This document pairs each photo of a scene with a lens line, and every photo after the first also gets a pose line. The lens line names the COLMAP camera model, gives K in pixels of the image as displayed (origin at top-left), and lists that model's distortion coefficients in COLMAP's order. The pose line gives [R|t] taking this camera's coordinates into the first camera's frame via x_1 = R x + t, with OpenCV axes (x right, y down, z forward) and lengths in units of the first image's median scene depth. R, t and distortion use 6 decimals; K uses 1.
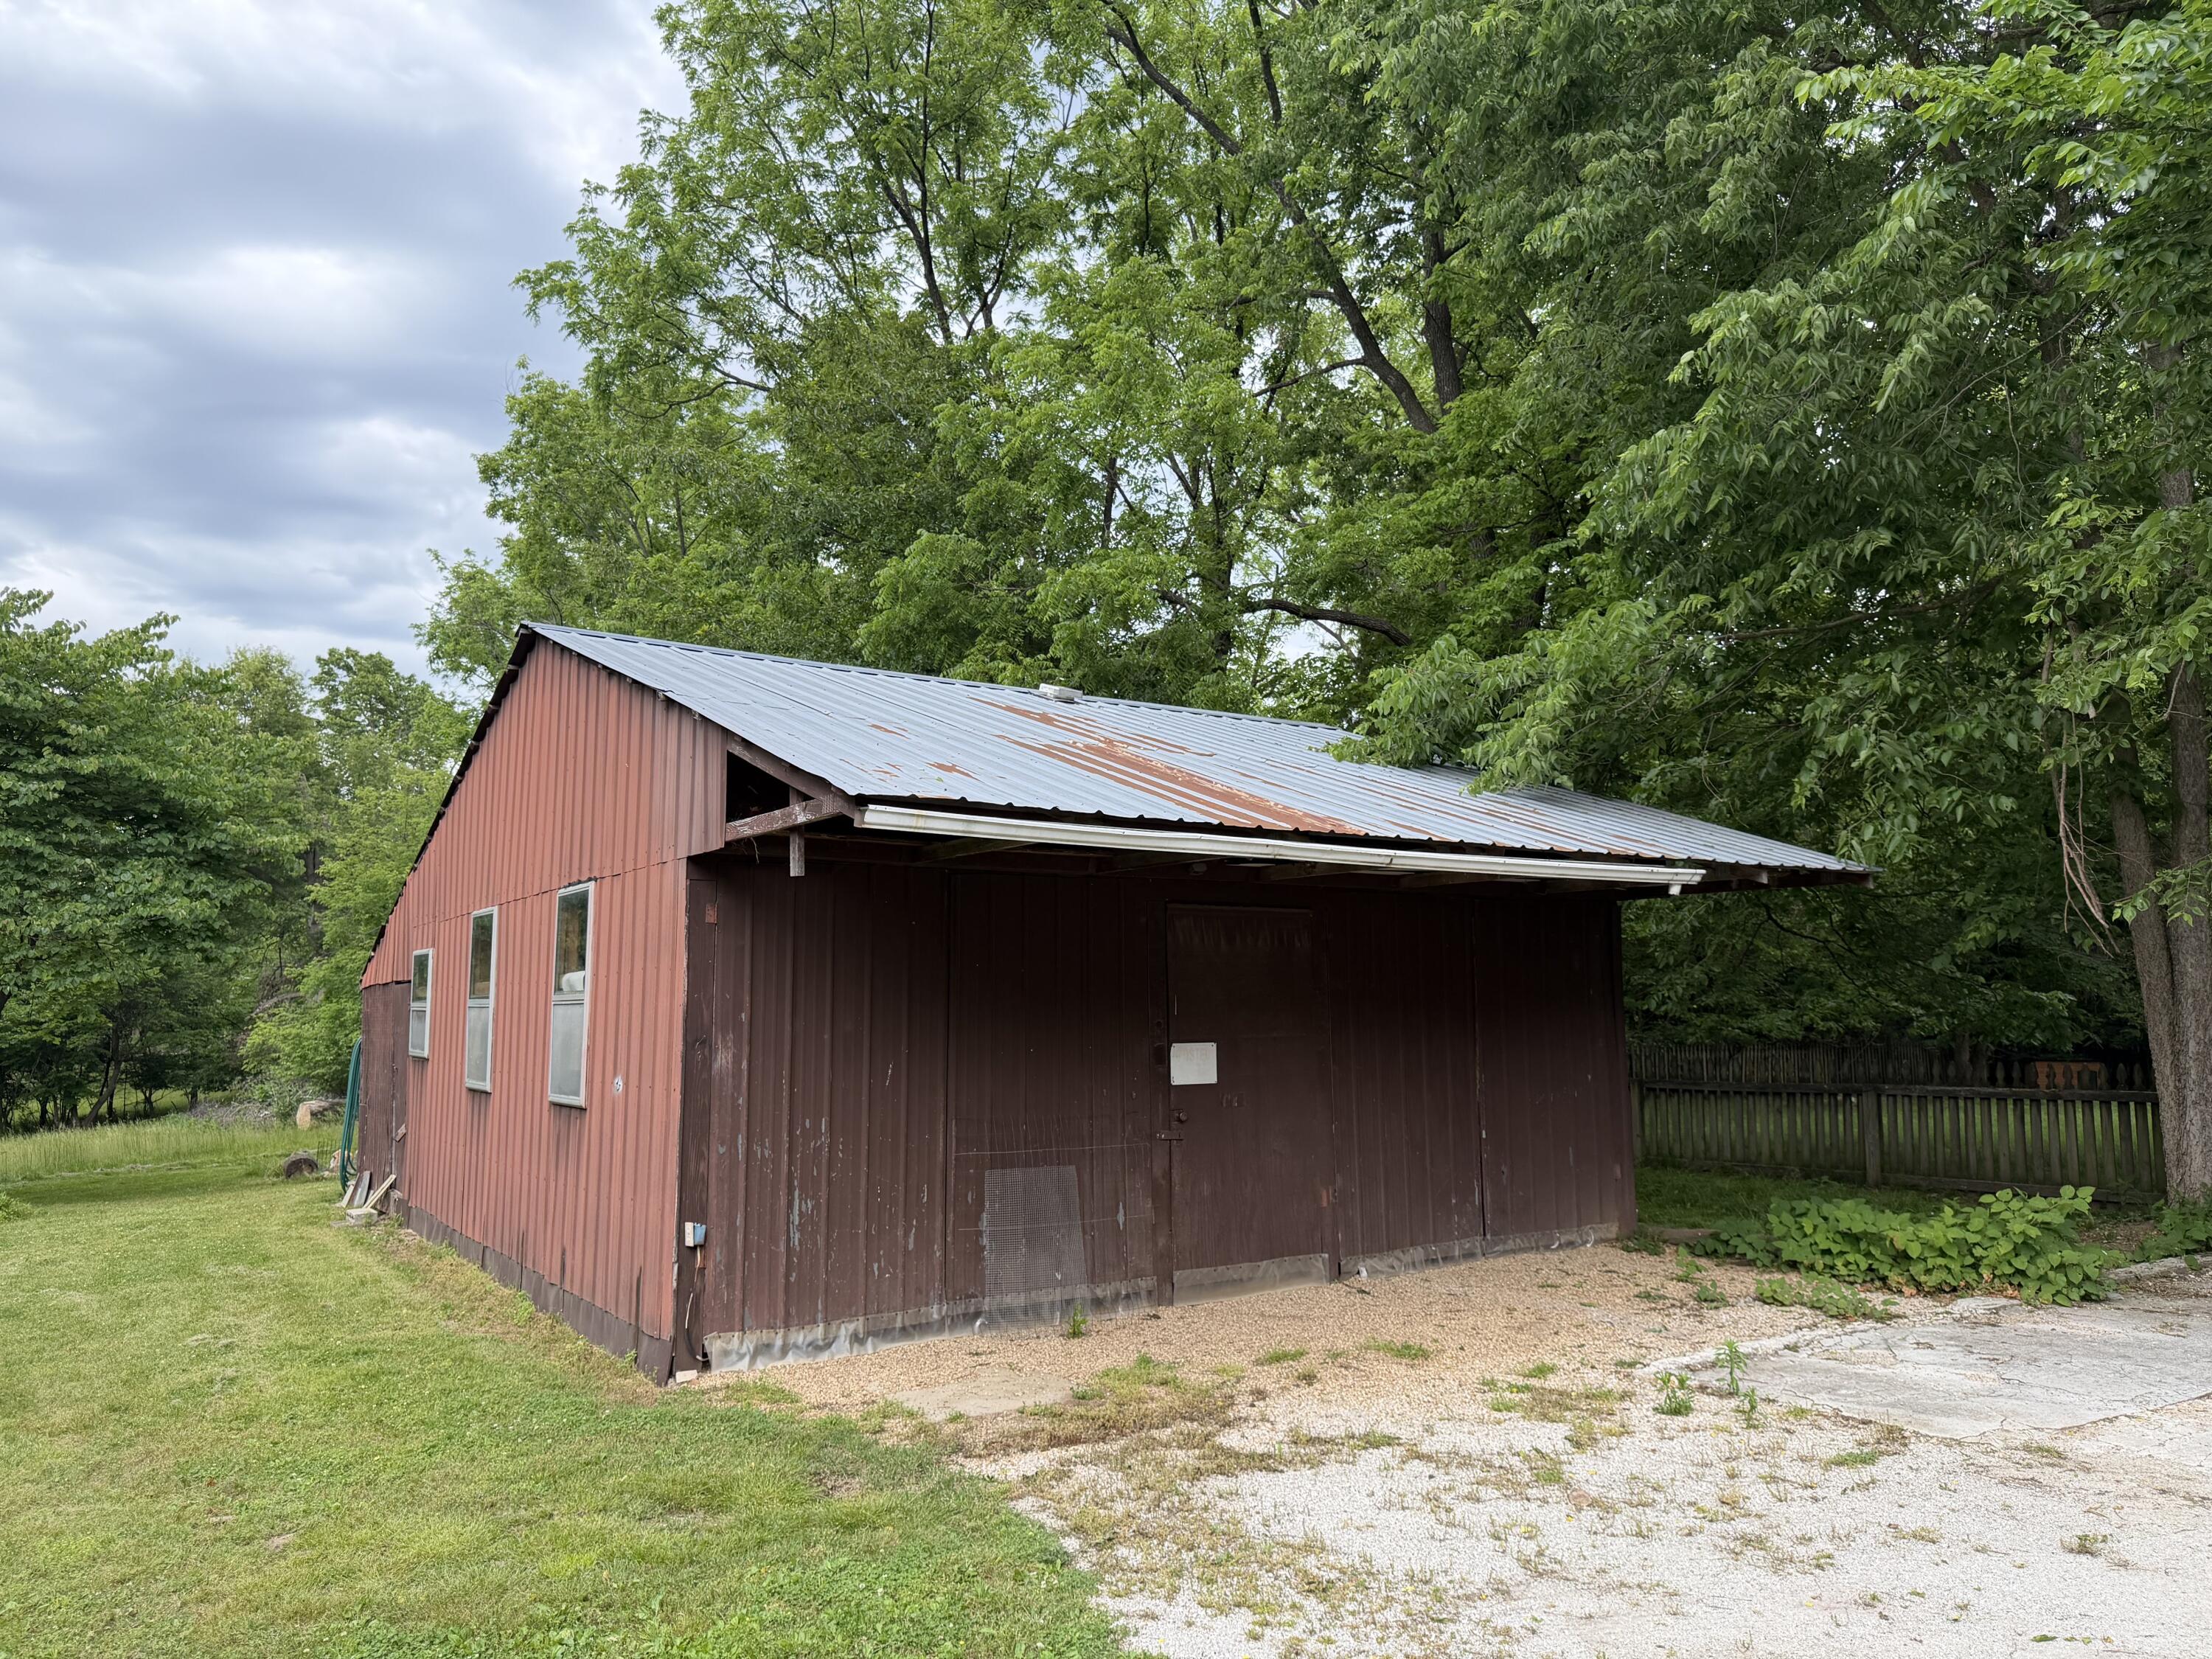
lens RADIAL K [[1565.6, 0, 1092.3], [0, 1565.6, 838.8], [0, 0, 1]] dist [0.043353, -0.044585]
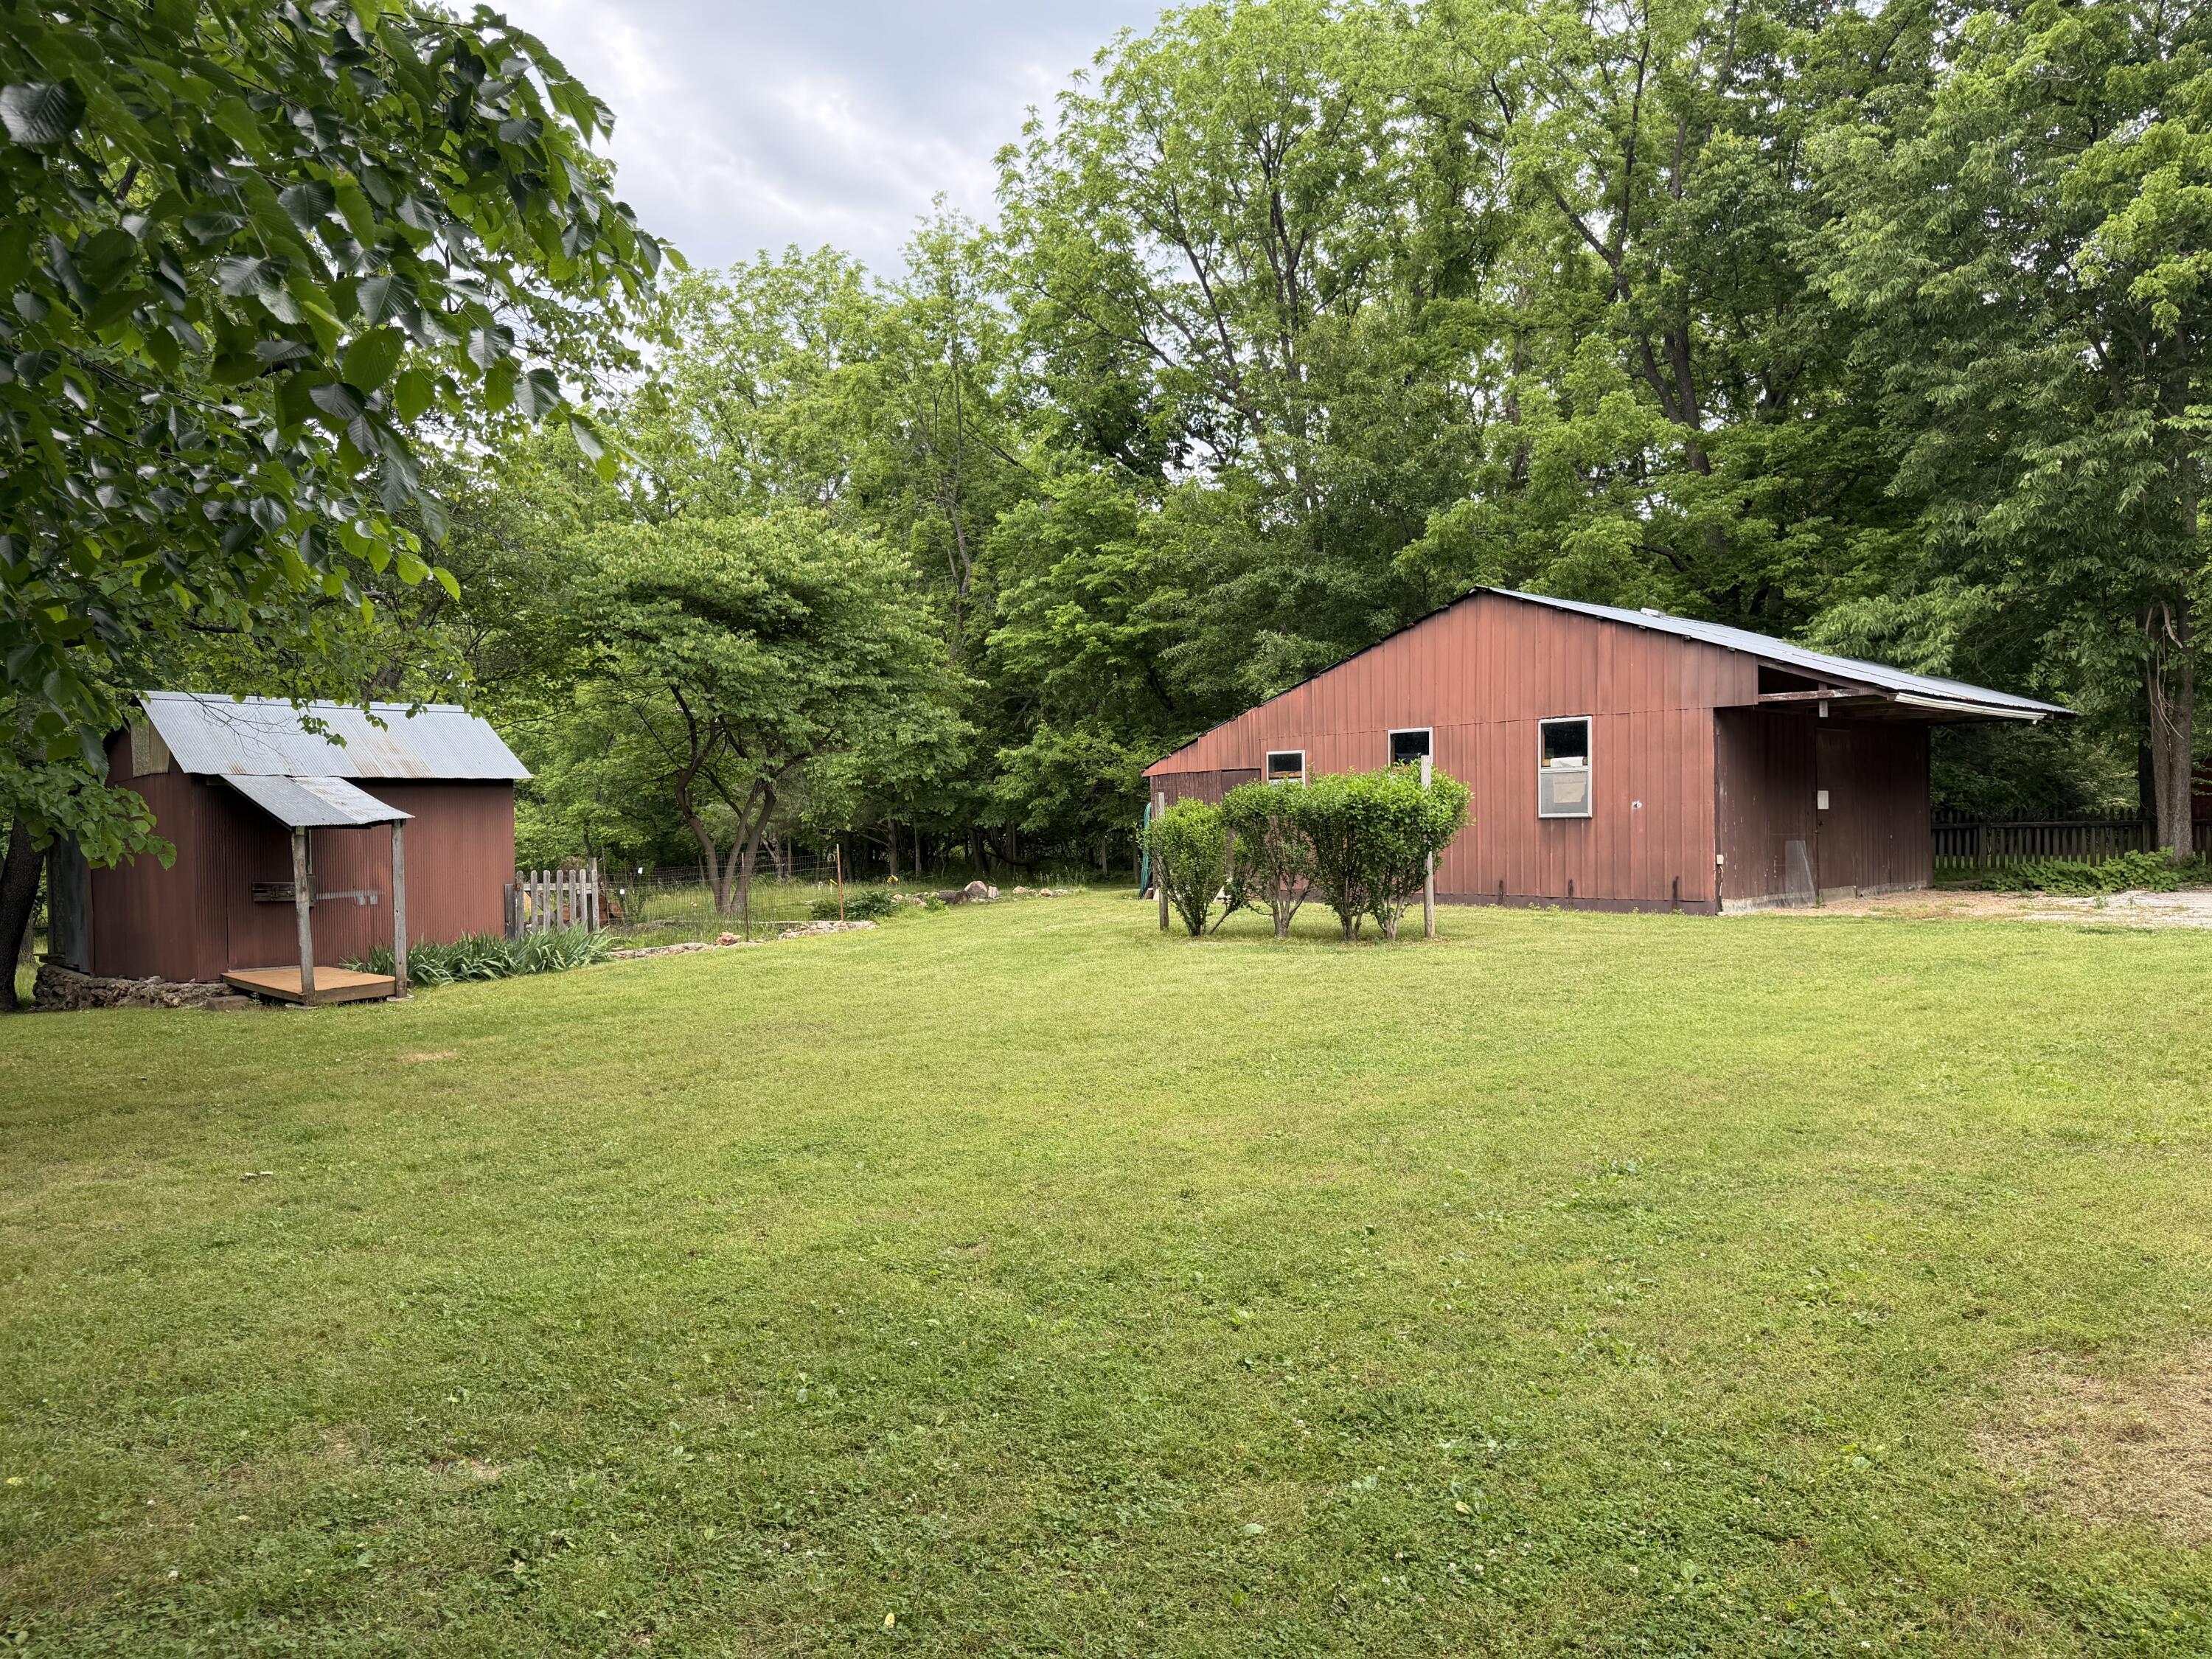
lens RADIAL K [[1565.6, 0, 1108.2], [0, 1565.6, 826.7], [0, 0, 1]] dist [0.043353, -0.044585]
pose [[0.981676, -0.006571, 0.190445, -1.681526], [-0.014488, 0.993939, 0.108977, -0.057699], [-0.190007, -0.109739, 0.975630, -1.227741]]
